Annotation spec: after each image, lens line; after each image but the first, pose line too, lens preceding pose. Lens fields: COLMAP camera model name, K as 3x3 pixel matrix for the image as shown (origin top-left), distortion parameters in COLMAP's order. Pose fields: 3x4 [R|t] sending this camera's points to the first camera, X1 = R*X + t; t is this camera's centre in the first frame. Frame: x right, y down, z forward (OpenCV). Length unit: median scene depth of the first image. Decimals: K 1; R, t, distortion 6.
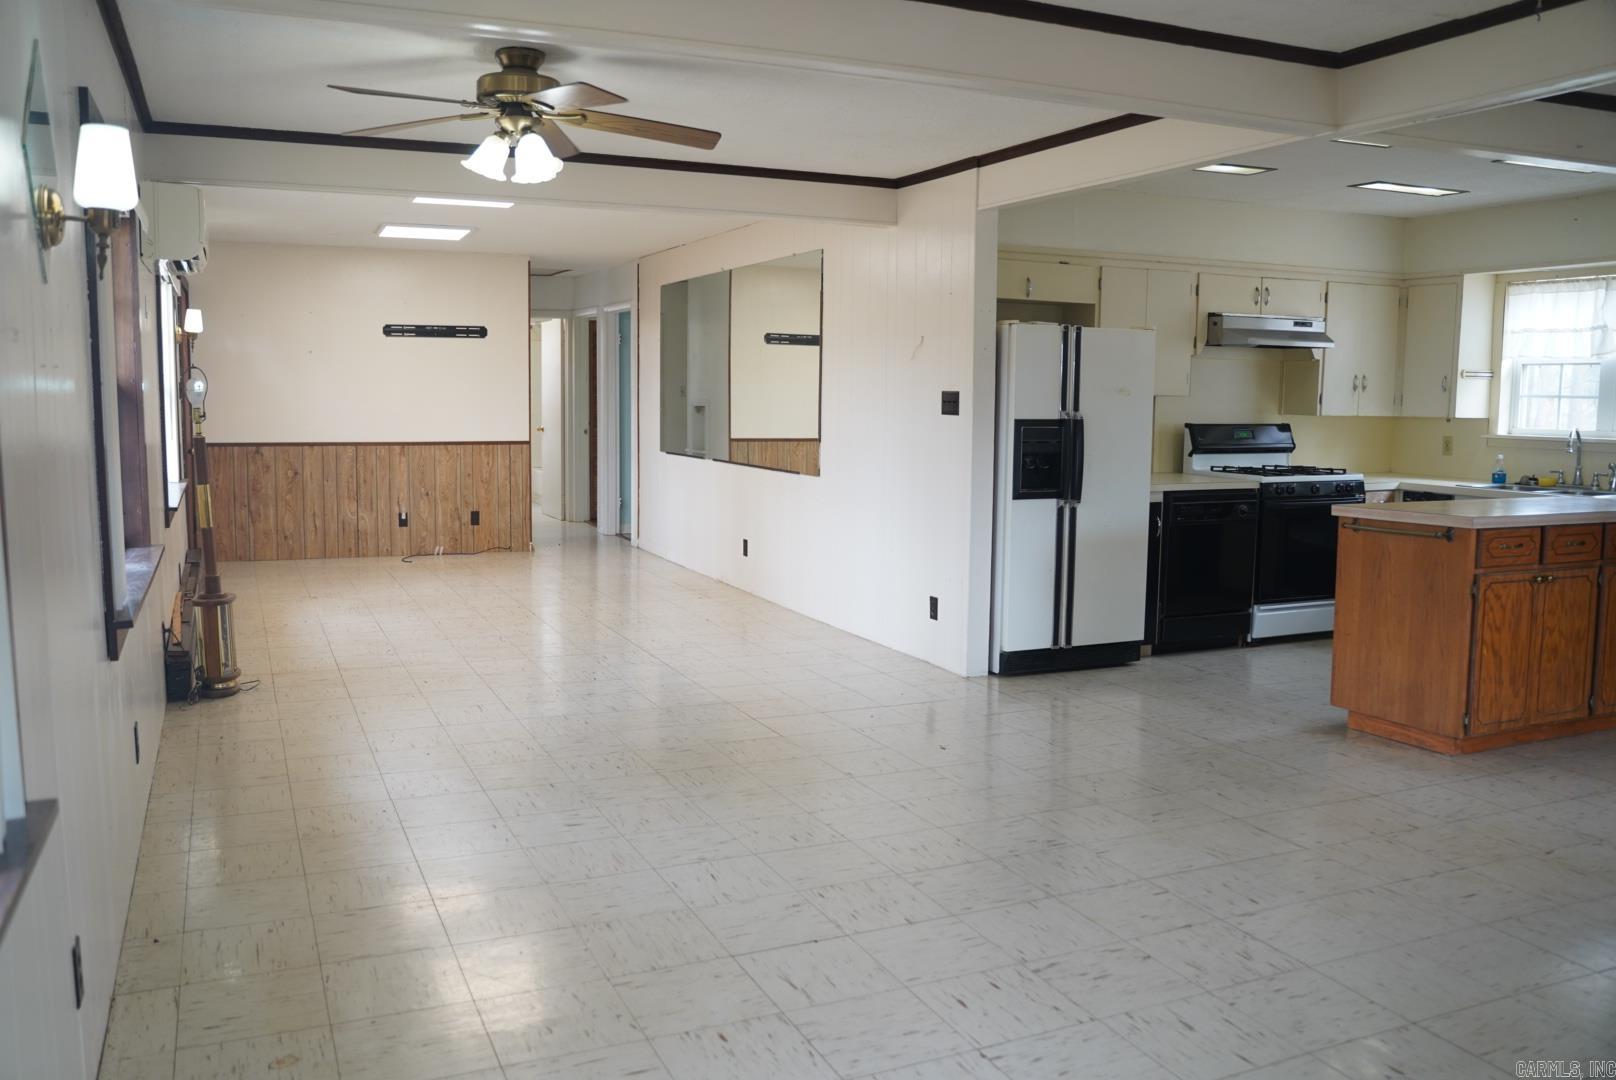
lens RADIAL K [[1301.5, 0, 791.8], [0, 1301.5, 538.1], [0, 0, 1]] dist [-0.118666, 0.093385]
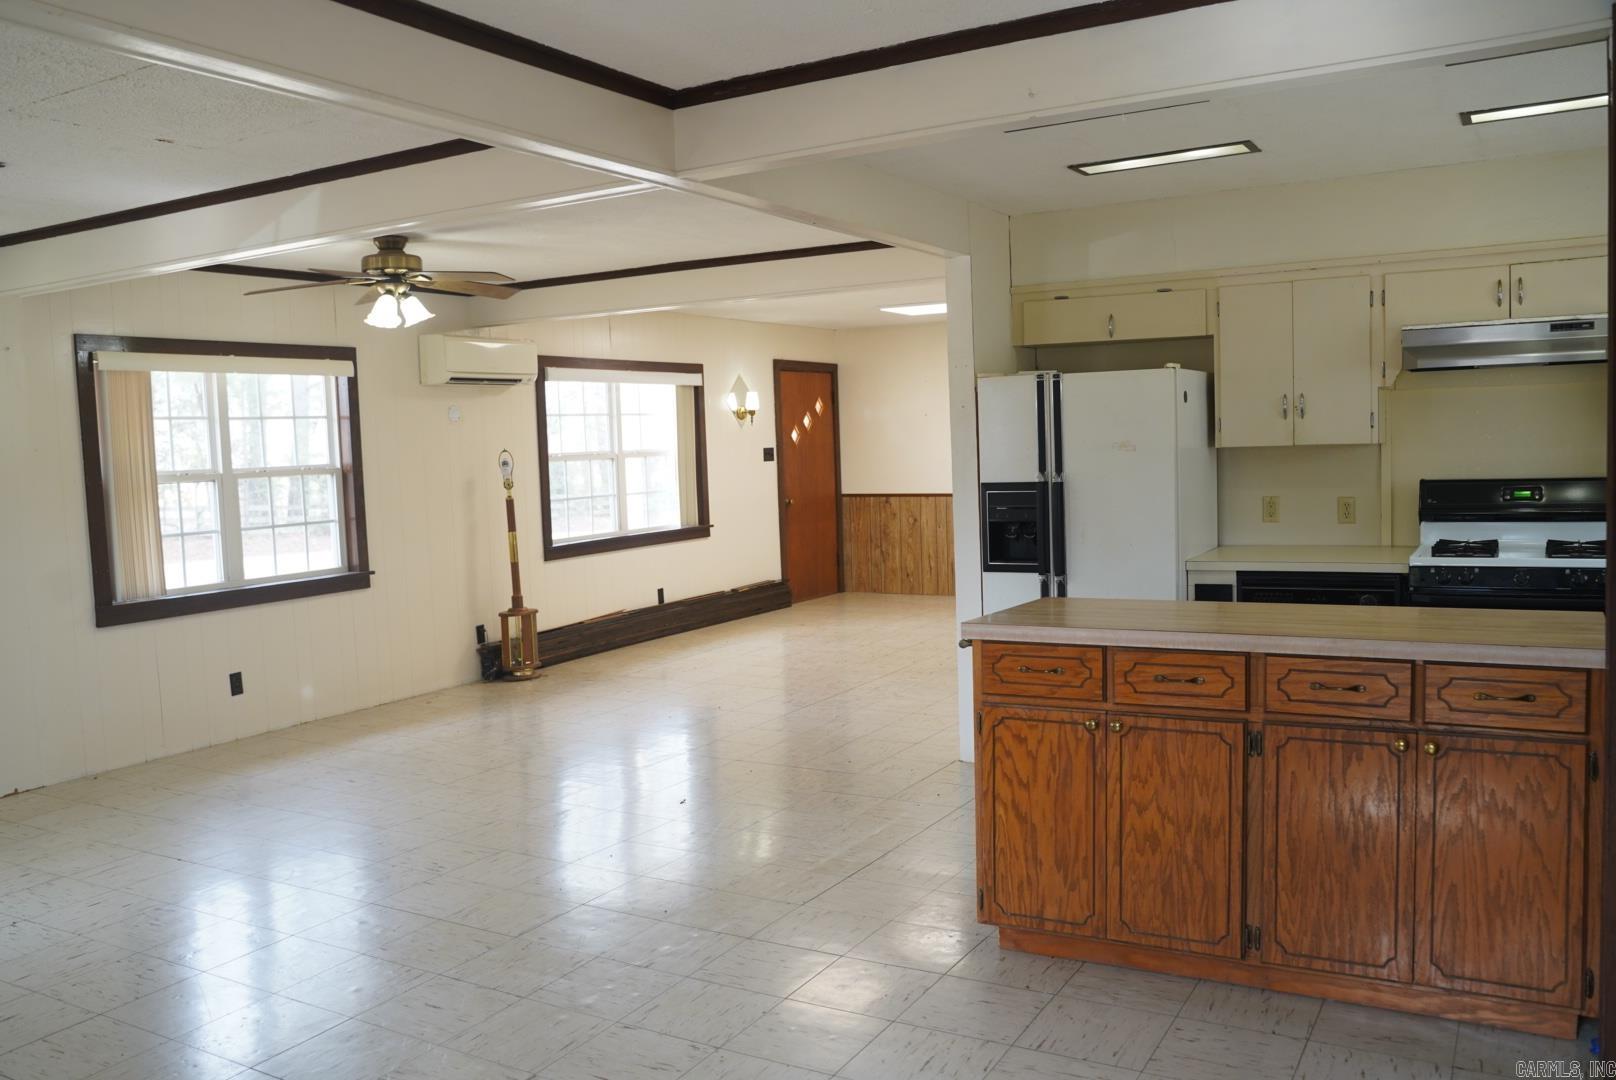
lens RADIAL K [[1301.5, 0, 791.8], [0, 1301.5, 538.1], [0, 0, 1]] dist [-0.118666, 0.093385]
pose [[0.588729, 0.028409, -0.807831, 1.010228], [-0.049811, 0.998758, -0.001179, -0.055822], [0.806794, 0.040933, 0.589413, 0.439769]]
